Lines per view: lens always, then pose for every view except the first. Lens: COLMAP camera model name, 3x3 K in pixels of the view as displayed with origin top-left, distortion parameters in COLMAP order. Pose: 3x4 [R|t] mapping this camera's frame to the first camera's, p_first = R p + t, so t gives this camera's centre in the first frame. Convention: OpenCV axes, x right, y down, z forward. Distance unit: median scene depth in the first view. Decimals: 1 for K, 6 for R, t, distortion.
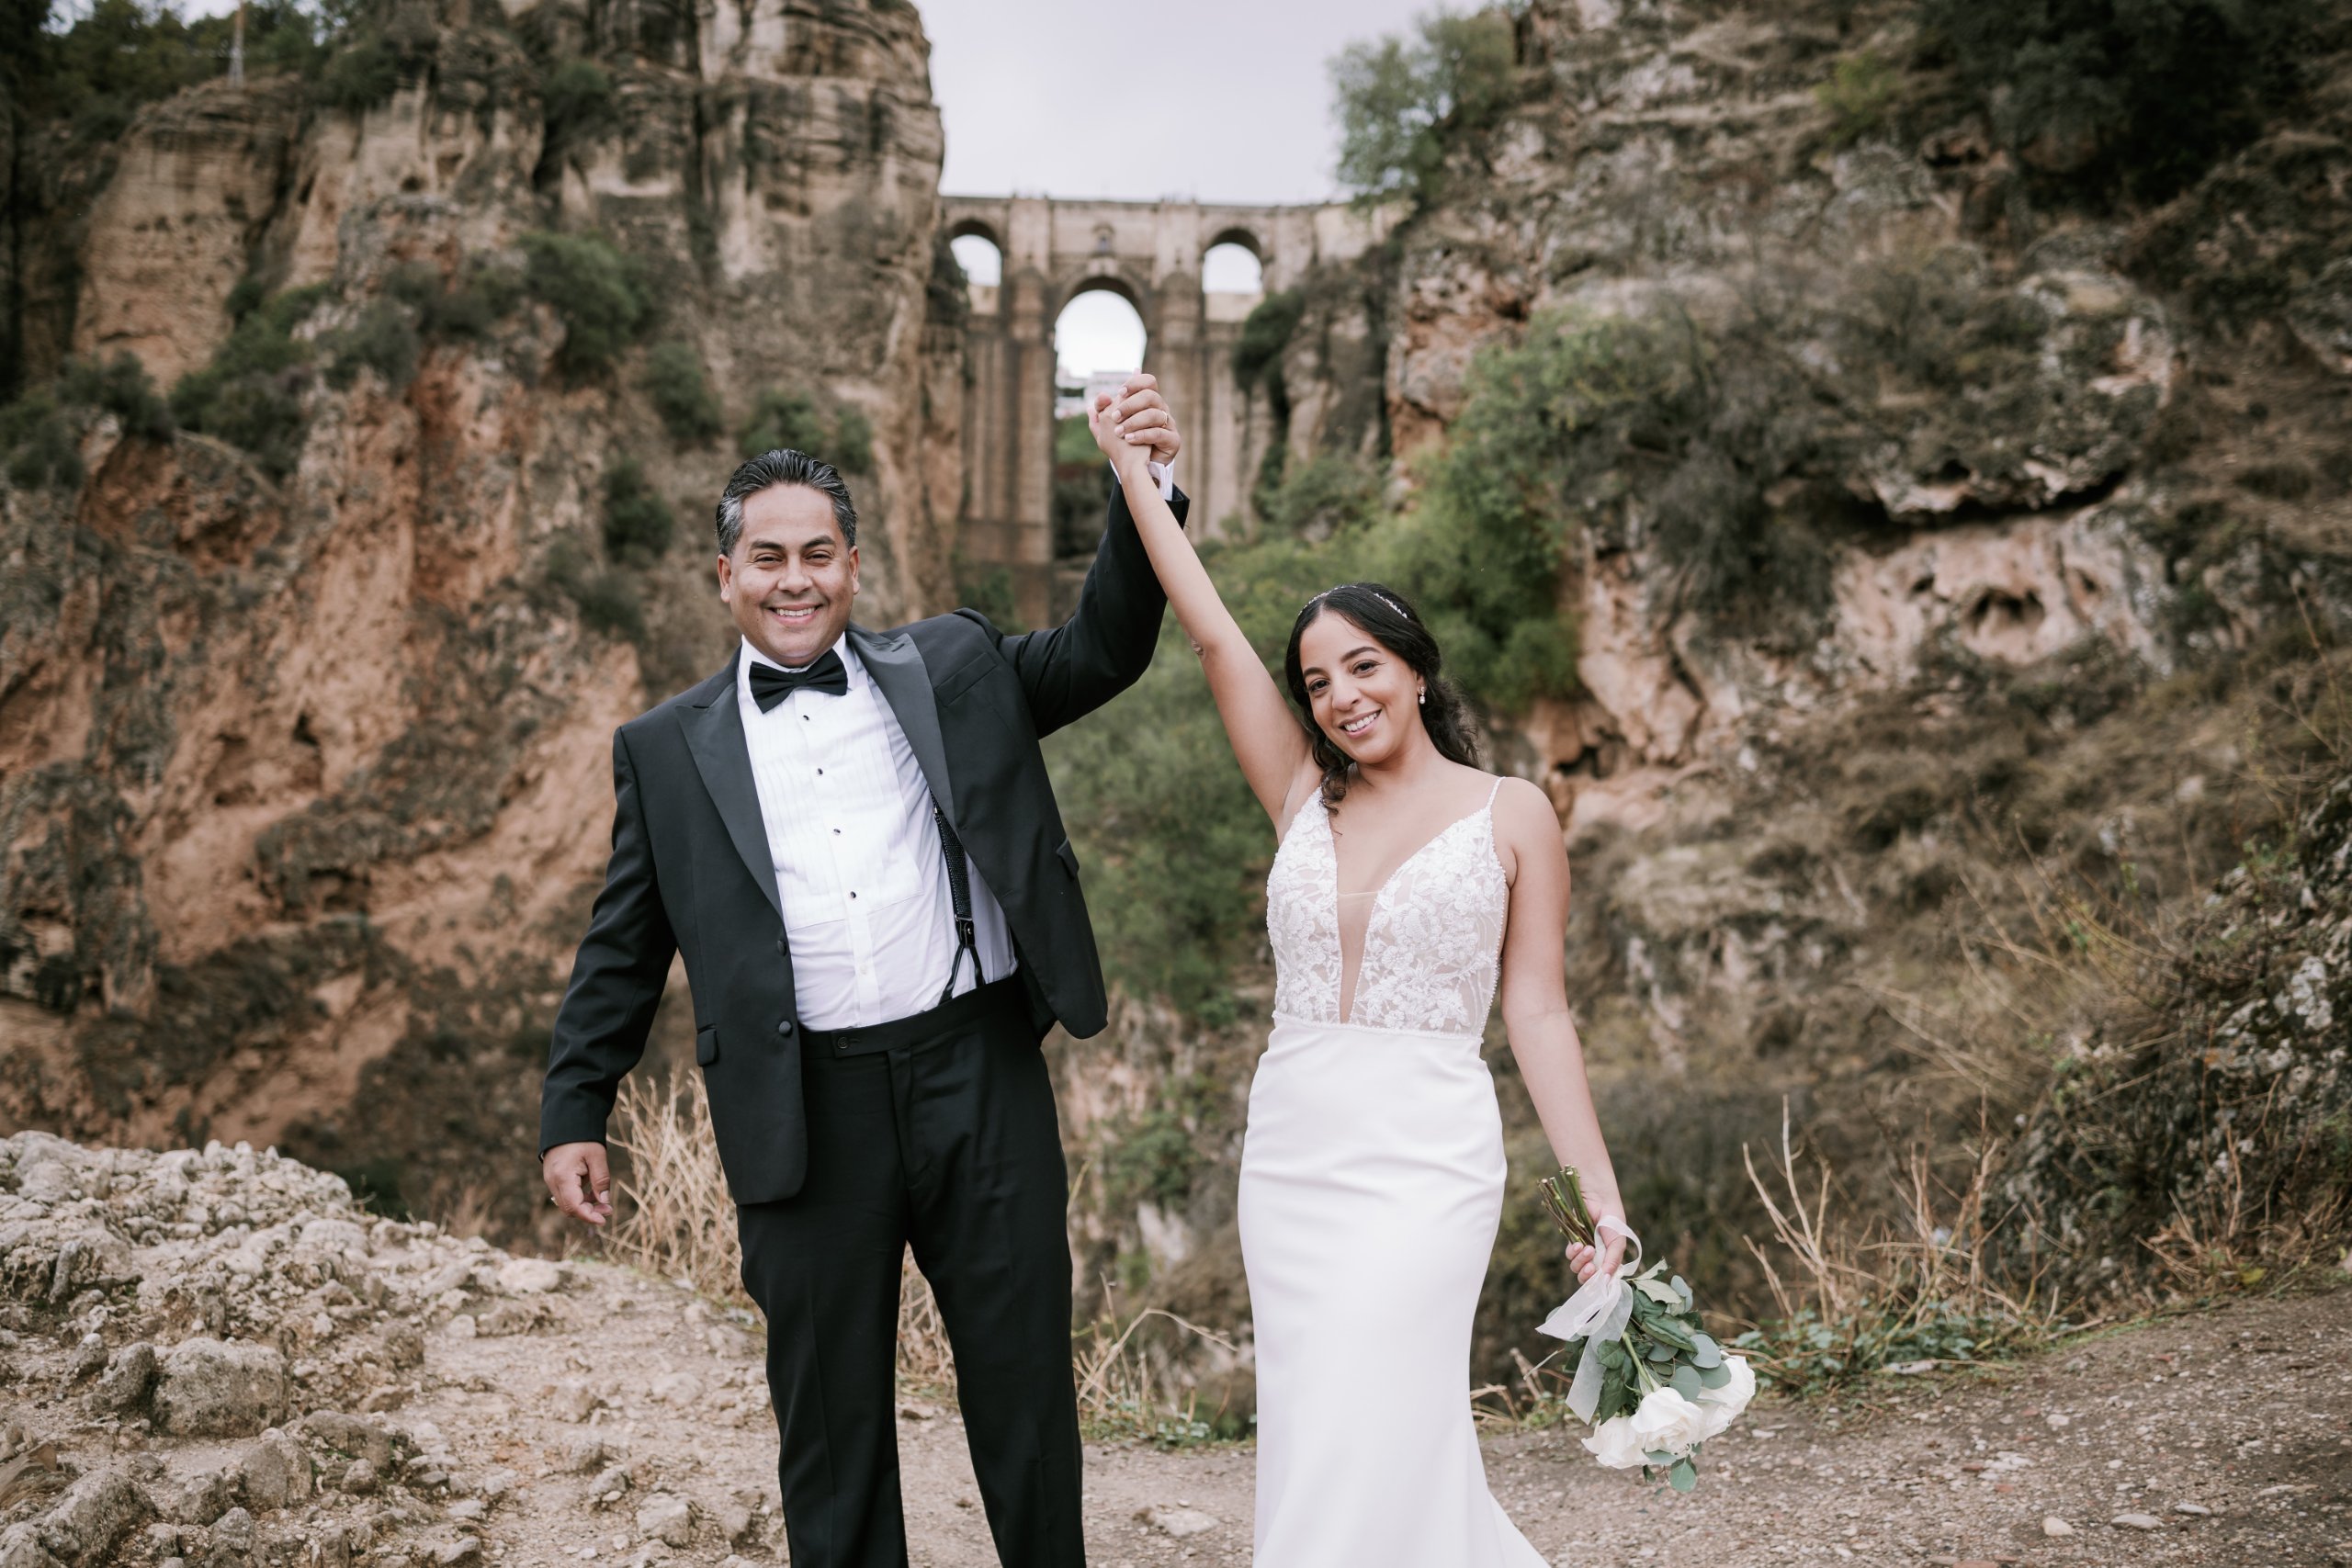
lens RADIAL K [[2543.5, 0, 1135.6], [0, 2543.5, 795.5], [0, 0, 1]] dist [-0.064902, 0.087919]
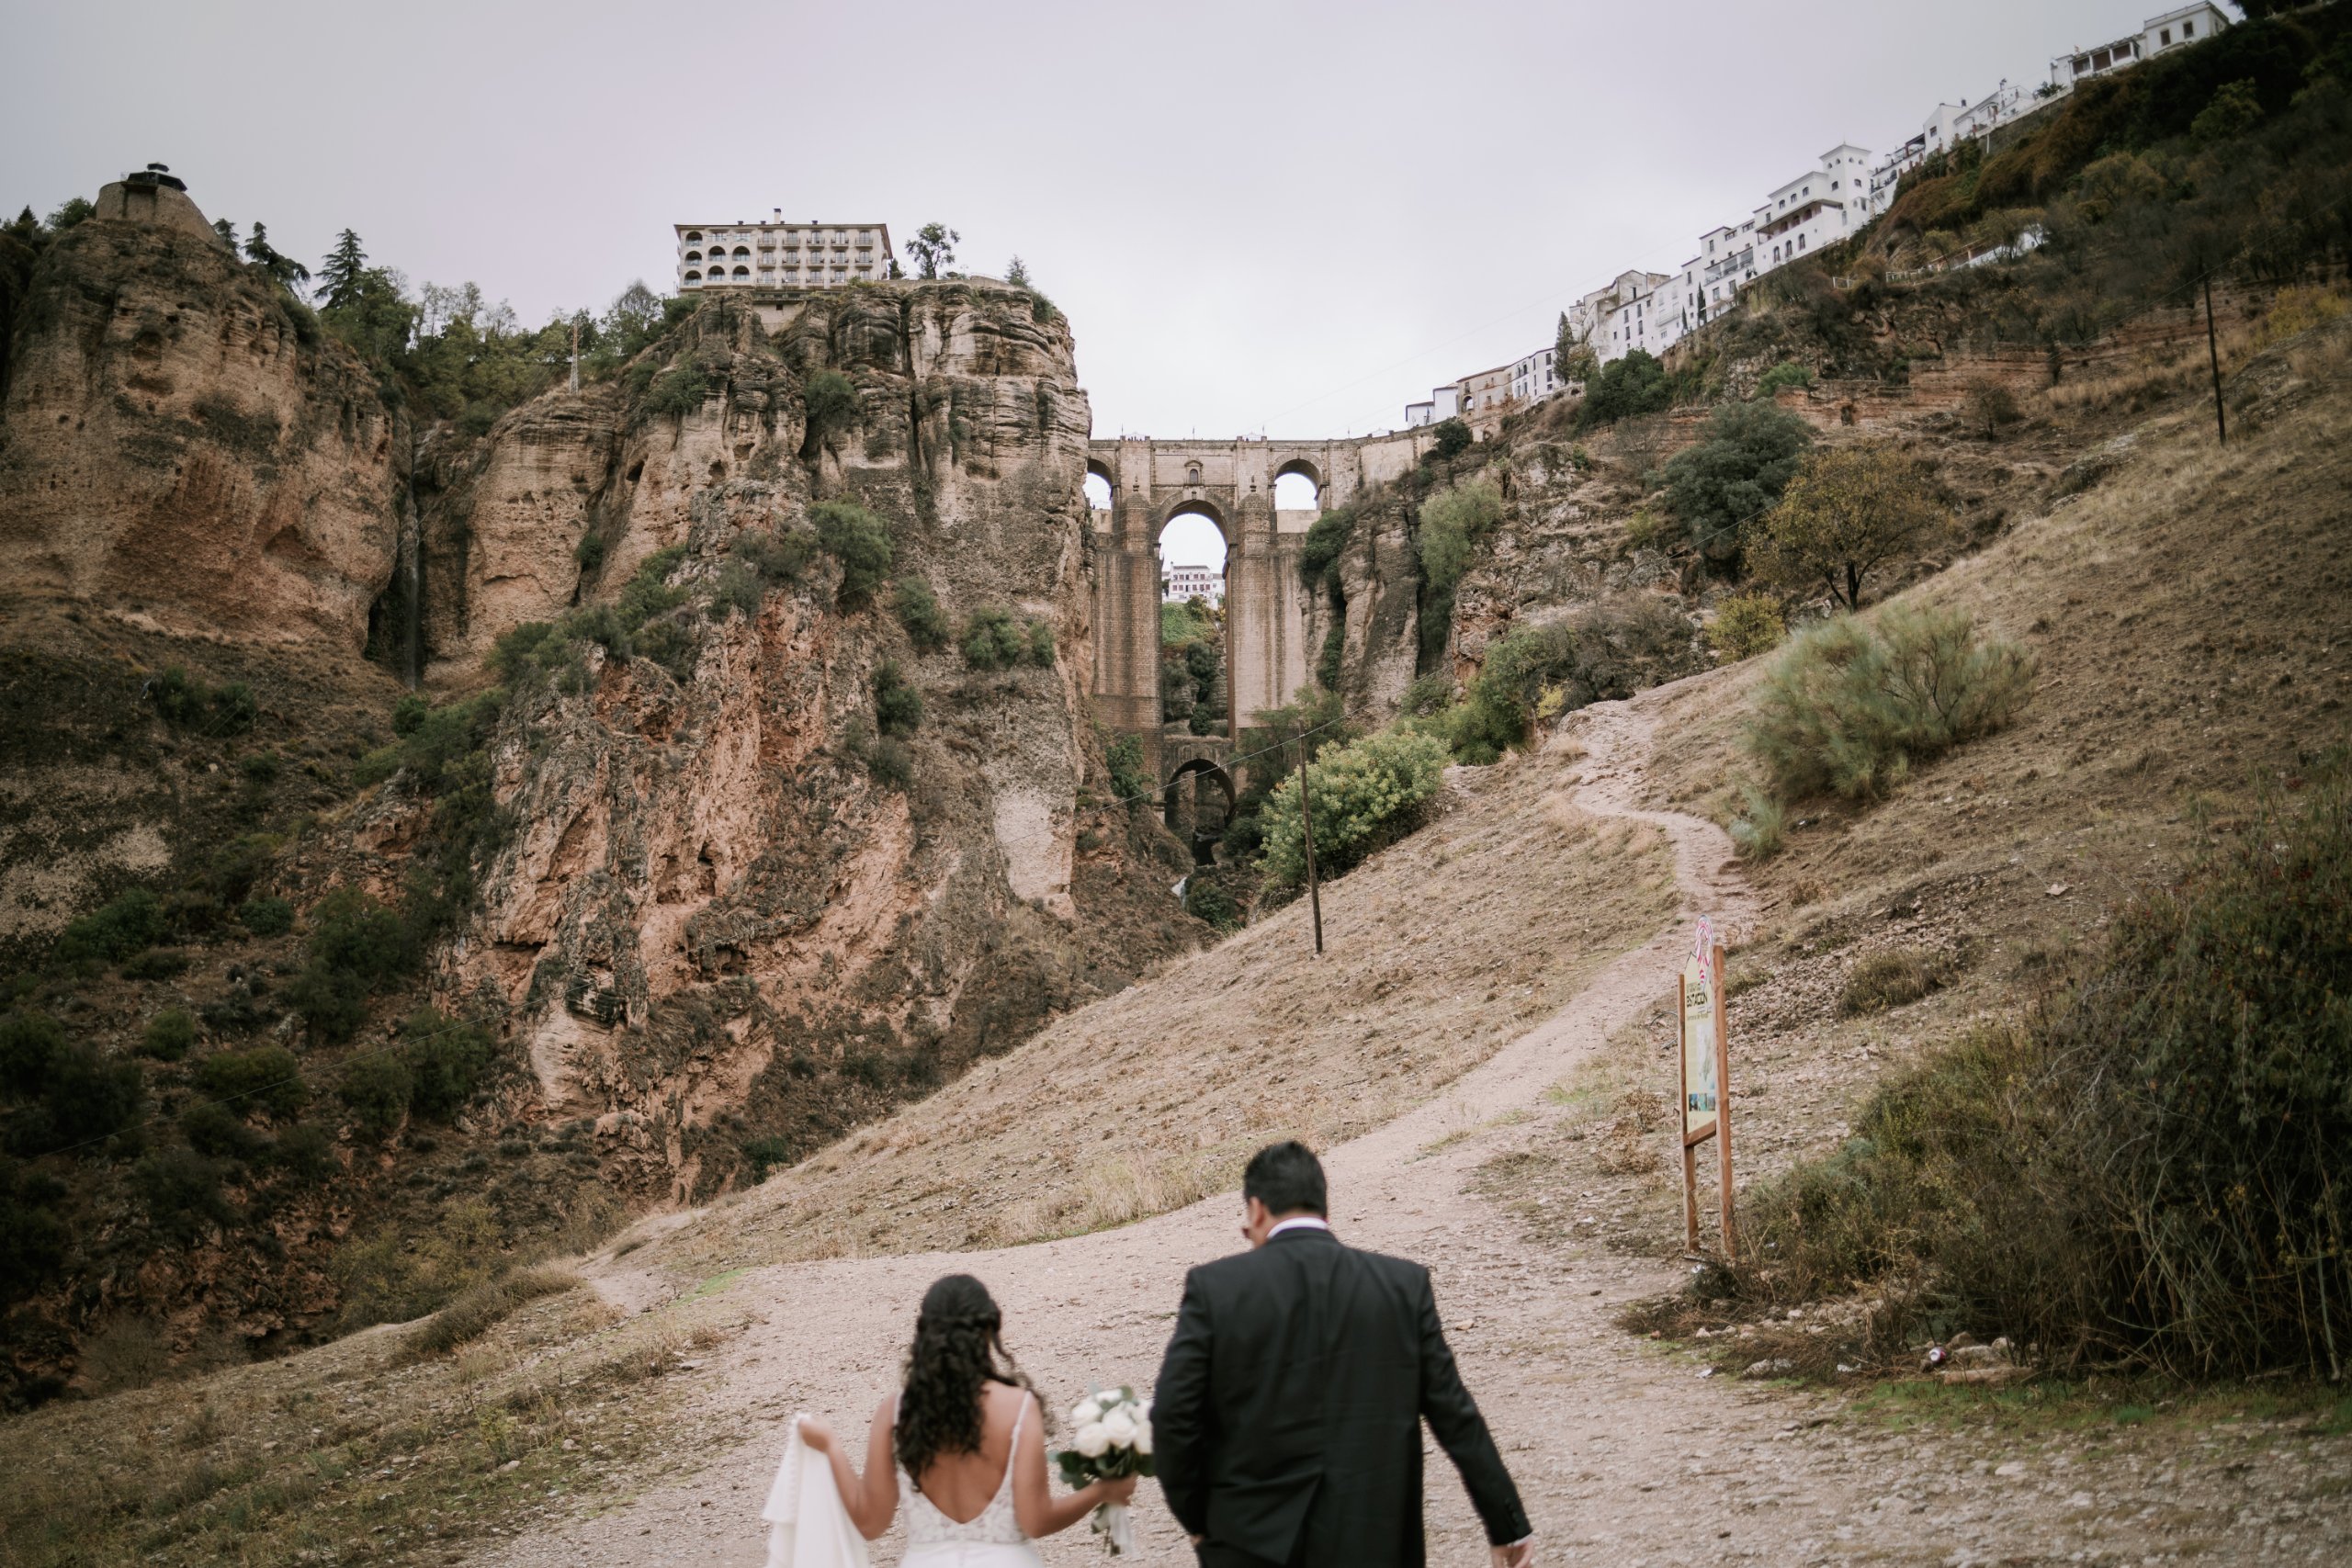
lens RADIAL K [[2282.0, 0, 1175.3], [0, 2282.0, 762.6], [0, 0, 1]] dist [-0.071550, -0.000164]
pose [[0.999631, -0.025803, -0.008467, -0.042117], [0.025090, 0.996820, -0.075633, 0.028974], [0.010391, 0.075393, 0.997100, -0.326061]]
